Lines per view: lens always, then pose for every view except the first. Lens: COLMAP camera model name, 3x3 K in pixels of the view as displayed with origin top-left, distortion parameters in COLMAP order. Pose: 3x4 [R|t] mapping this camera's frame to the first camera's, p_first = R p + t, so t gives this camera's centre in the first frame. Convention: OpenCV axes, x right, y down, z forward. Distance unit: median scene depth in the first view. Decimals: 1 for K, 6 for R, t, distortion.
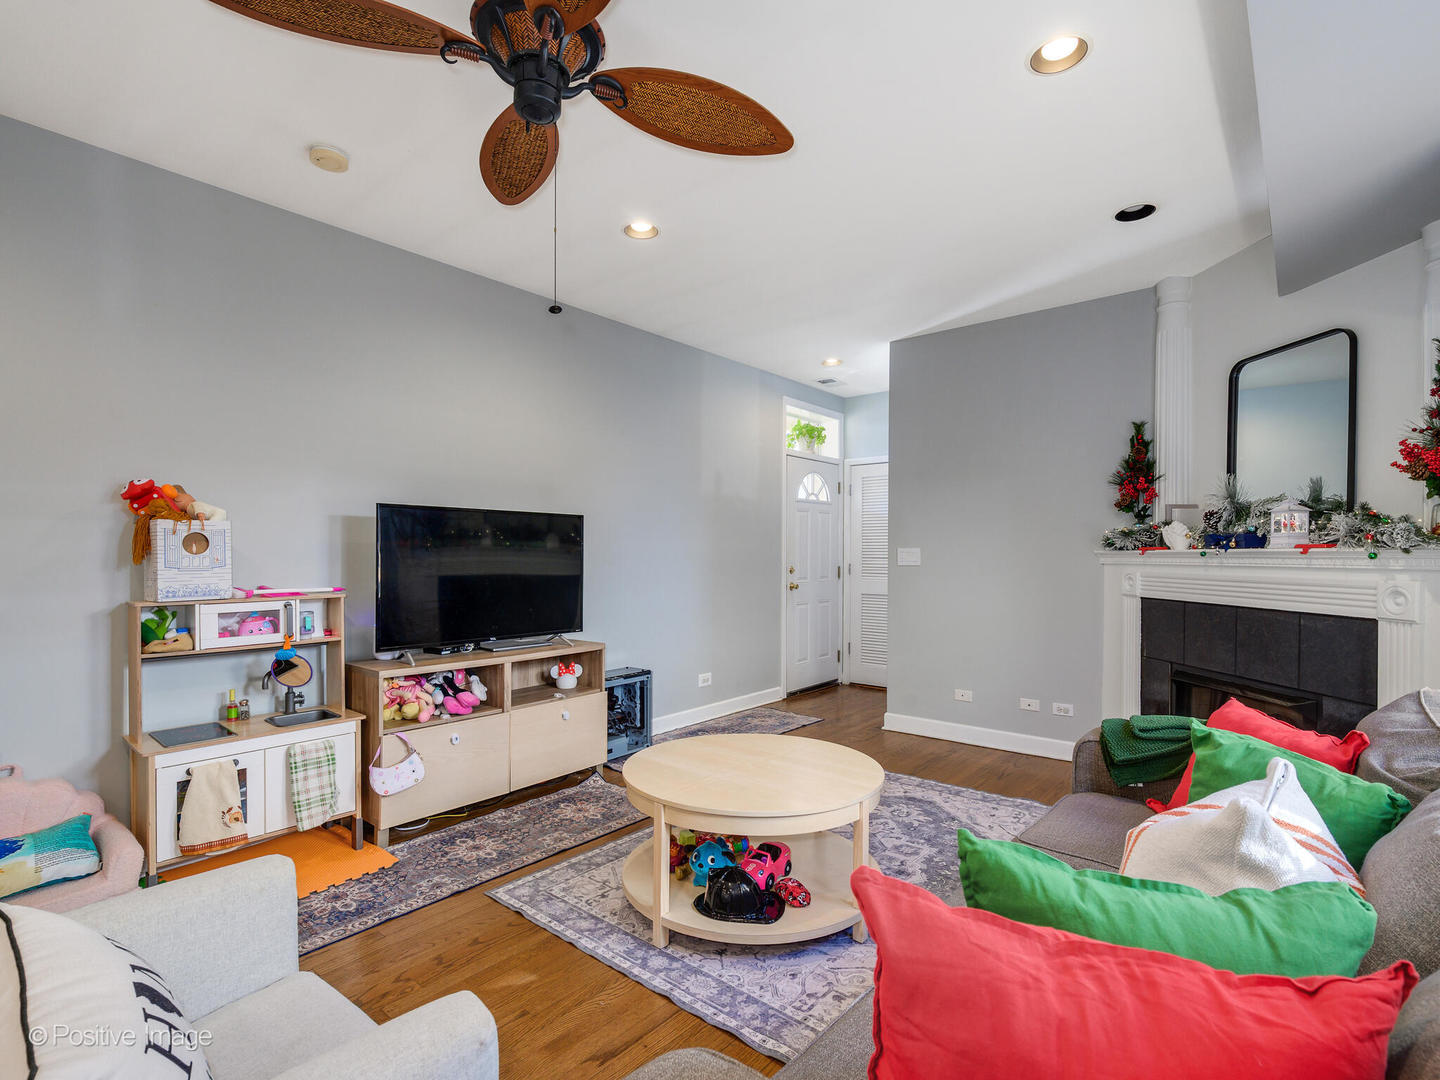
lens RADIAL K [[716.4, 0, 722.5], [0, 716.4, 548.2], [0, 0, 1]] dist [0.003329, -0.000073]
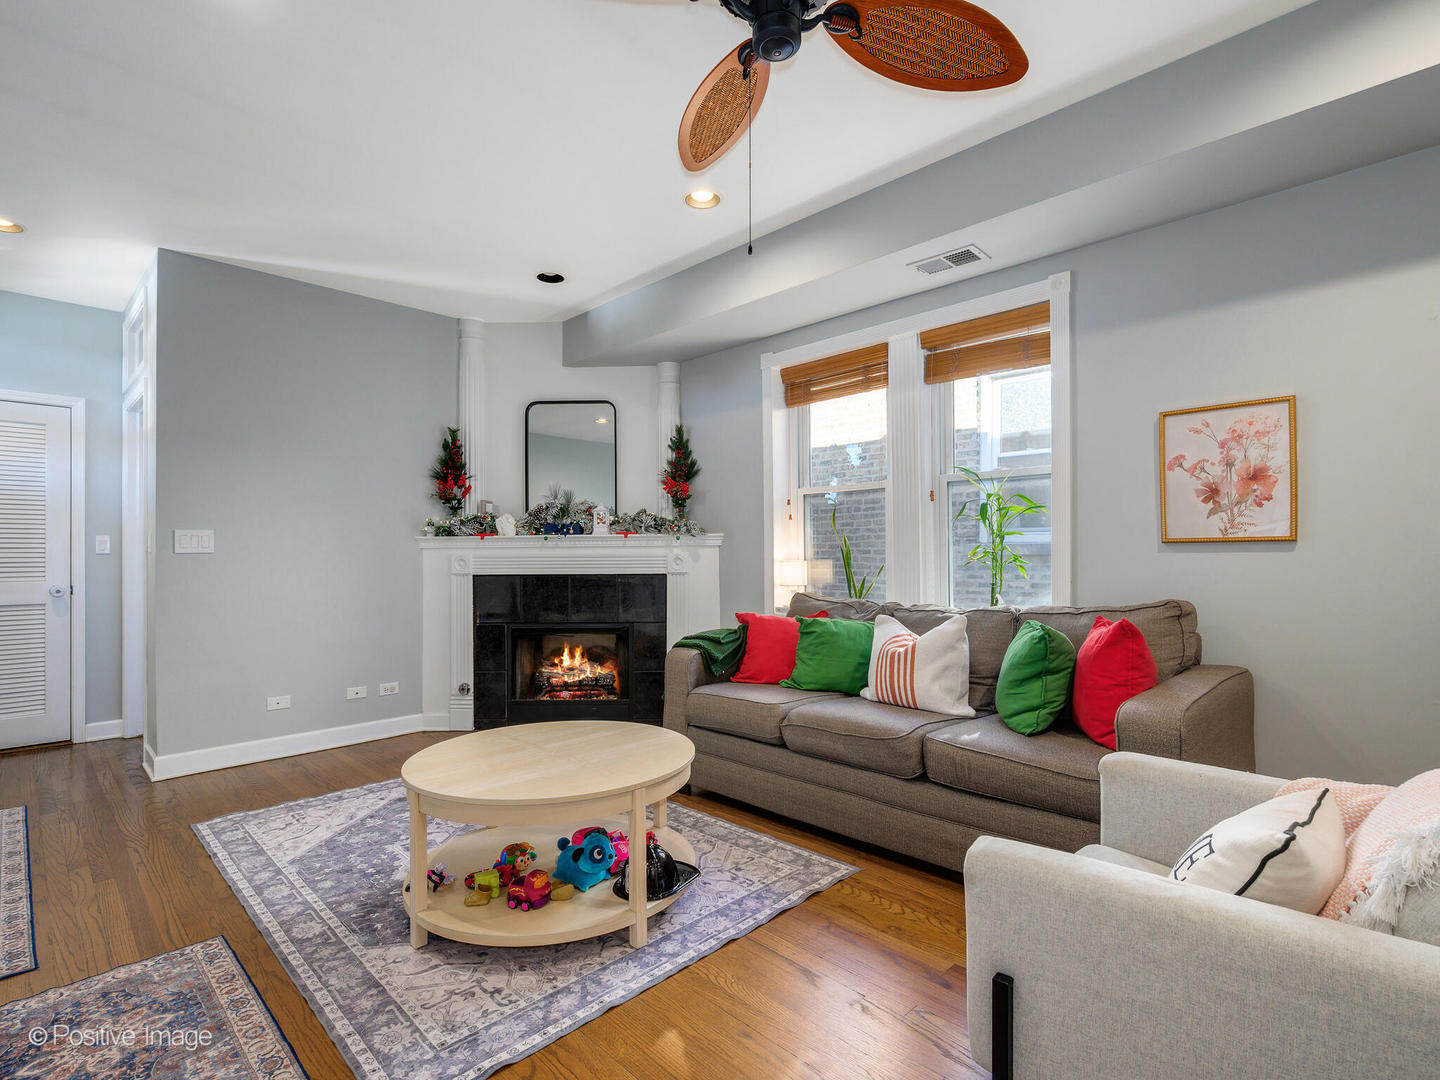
lens RADIAL K [[716.4, 0, 722.5], [0, 716.4, 548.2], [0, 0, 1]] dist [0.003329, -0.000073]
pose [[0.072714, 0.006526, 0.997332, -0.633652], [0.001469, 0.999977, -0.006650, 0.034039], [-0.997352, 0.001949, 0.072702, 0.526135]]
